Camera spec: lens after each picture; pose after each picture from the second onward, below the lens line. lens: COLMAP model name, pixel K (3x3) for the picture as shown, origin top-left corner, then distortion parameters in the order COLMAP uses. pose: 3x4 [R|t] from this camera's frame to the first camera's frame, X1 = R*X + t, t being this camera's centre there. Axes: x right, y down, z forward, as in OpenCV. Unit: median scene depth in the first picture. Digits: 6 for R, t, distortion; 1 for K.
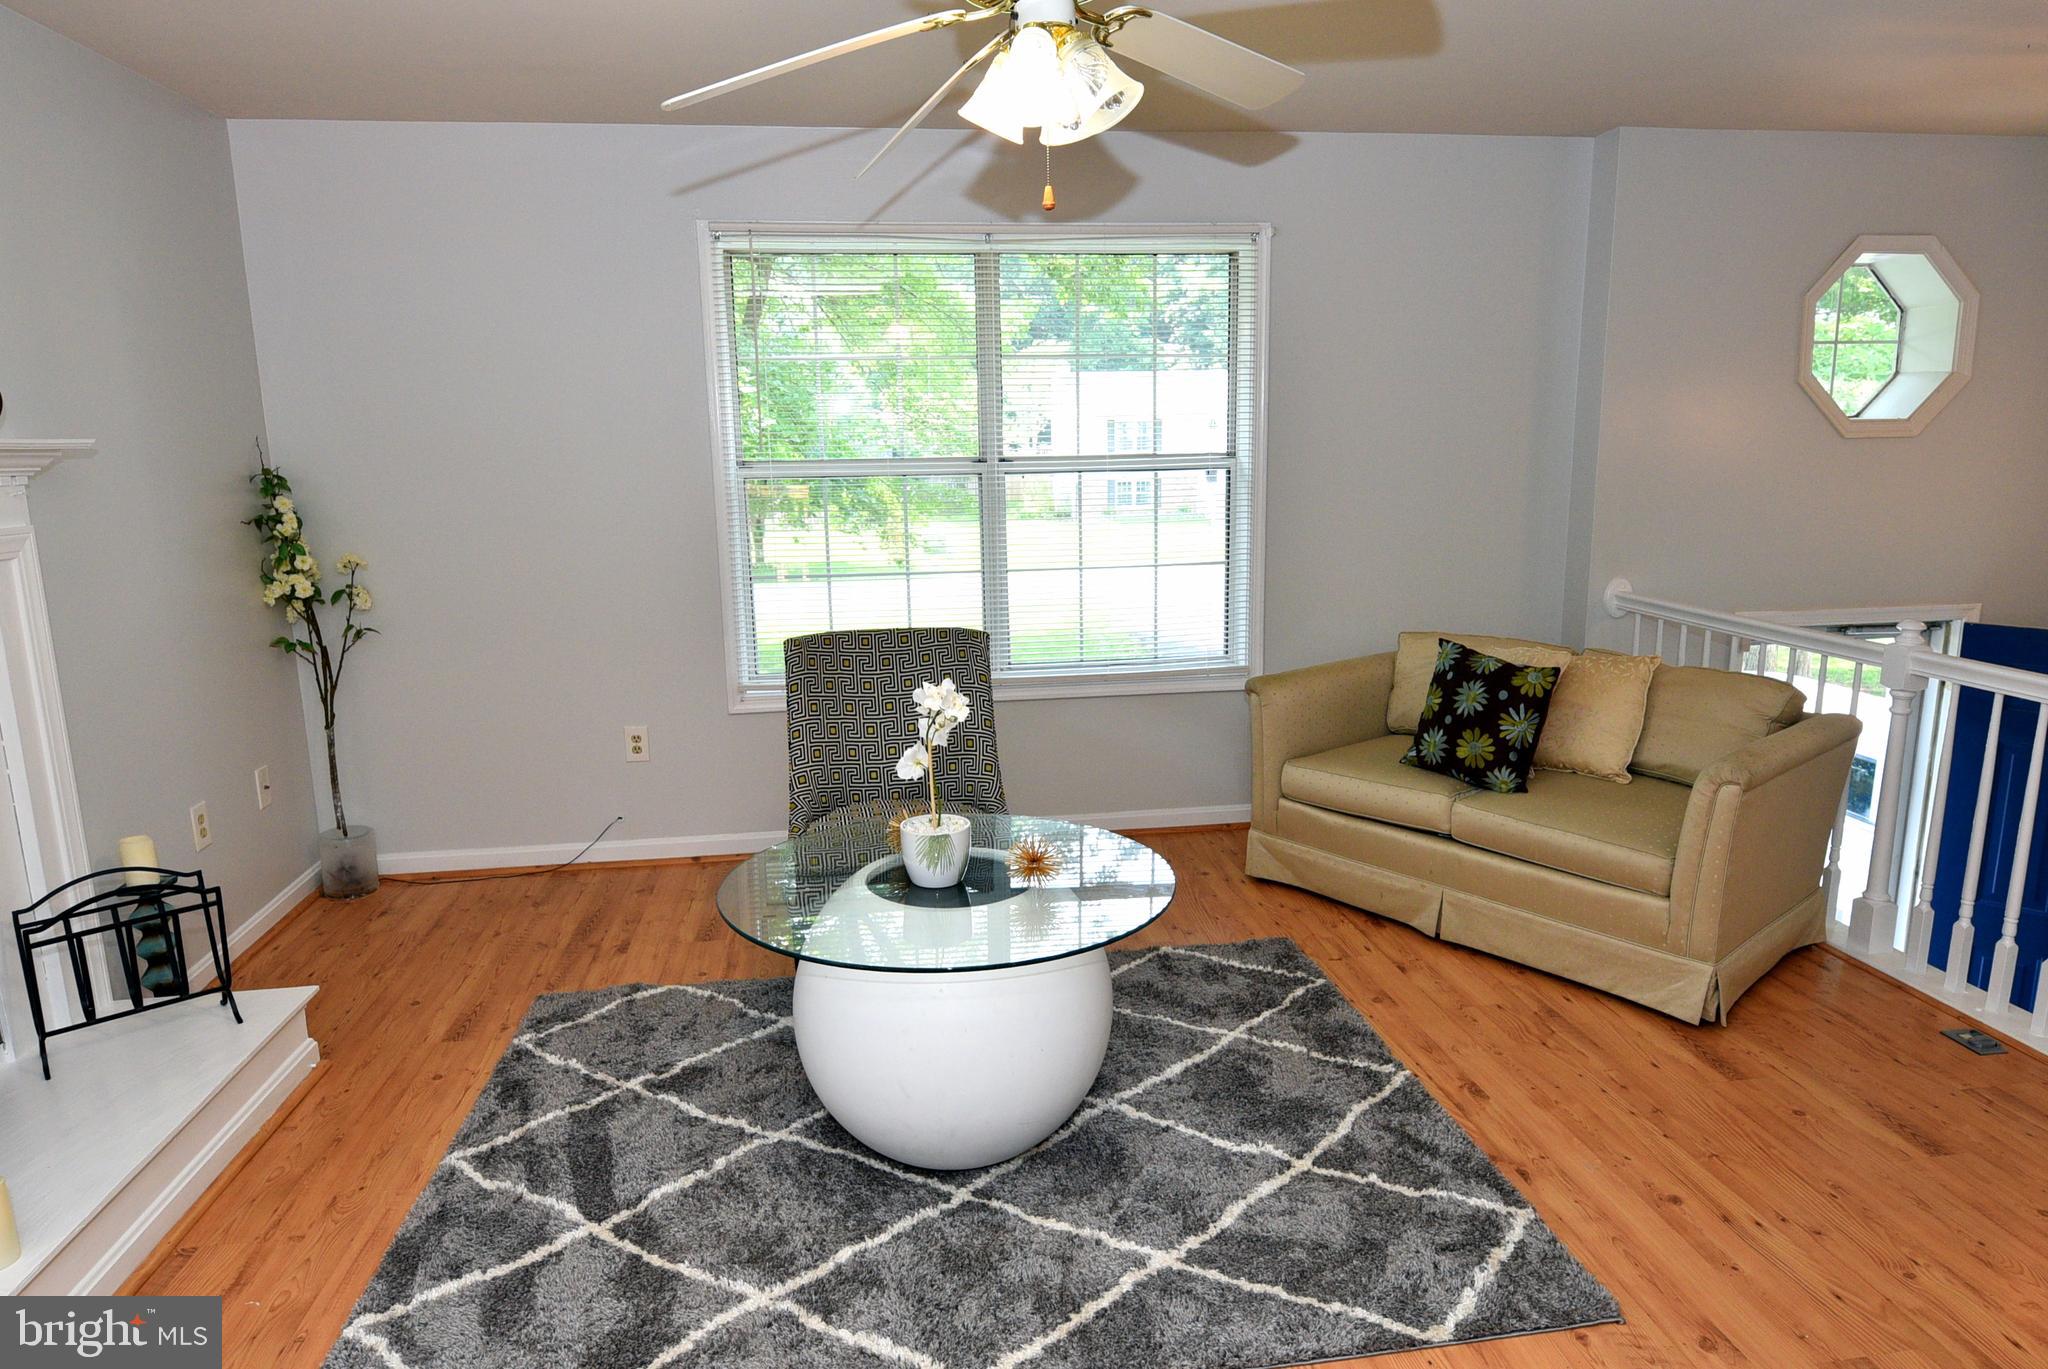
lens RADIAL K [[1256.2, 0, 1024.0], [0, 1256.2, 684.5], [0, 0, 1]] dist [-0.018197, -0.003238]
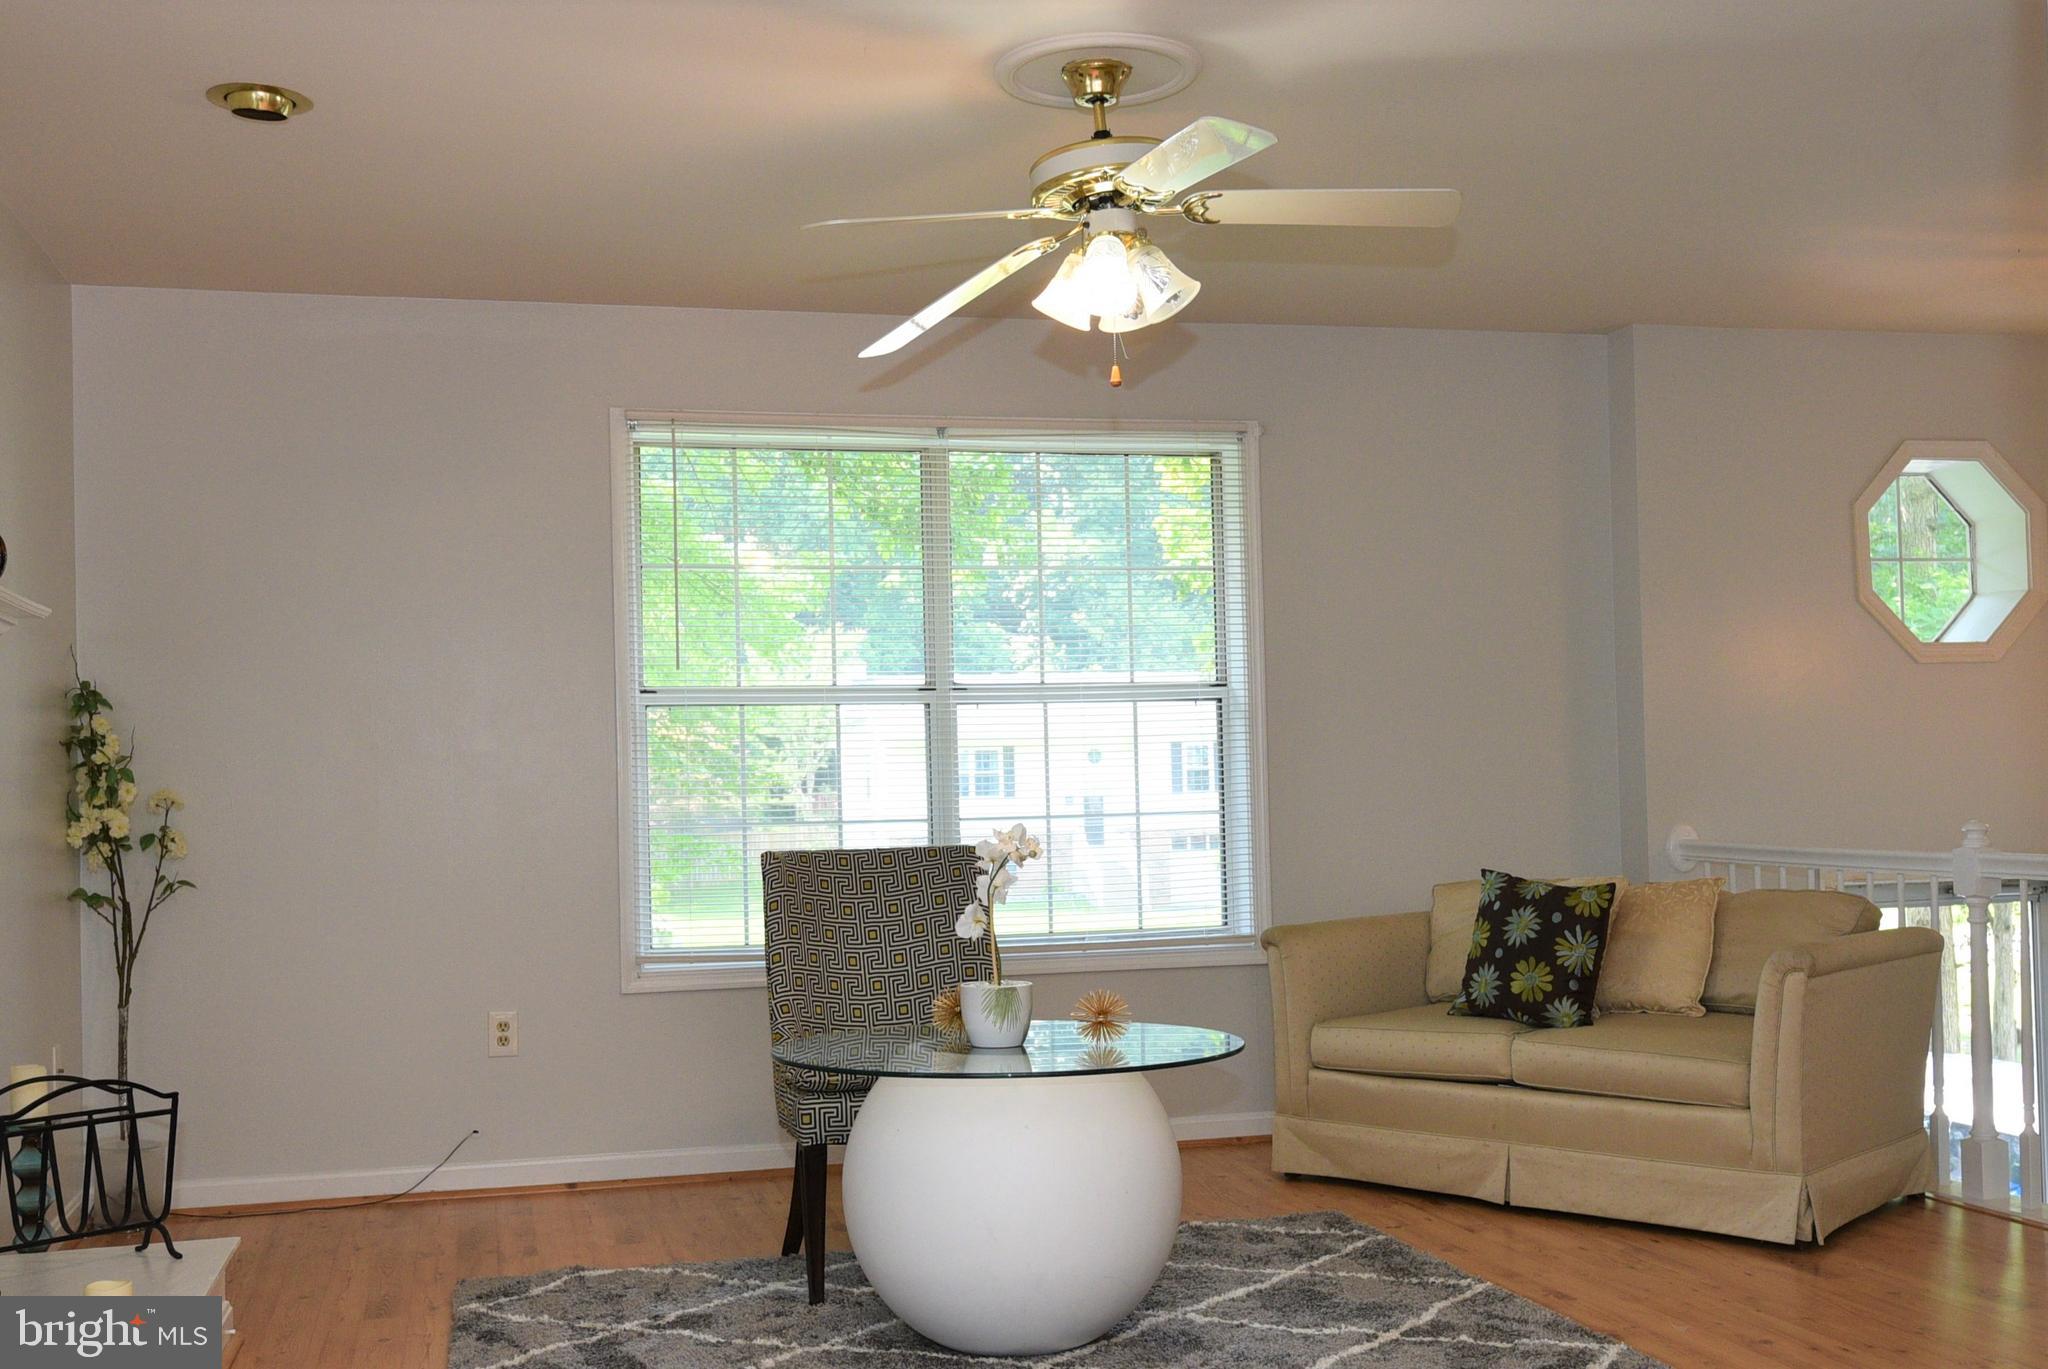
lens RADIAL K [[1965.5, 0, 1024.0], [0, 1965.5, 684.5], [0, 0, 1]] dist [-0.019125, -0.003103]
pose [[0.994750, -0.001065, 0.102326, -0.134553], [0.024574, 0.973170, -0.228772, 0.153730], [-0.099337, 0.230086, 0.968087, -0.344892]]
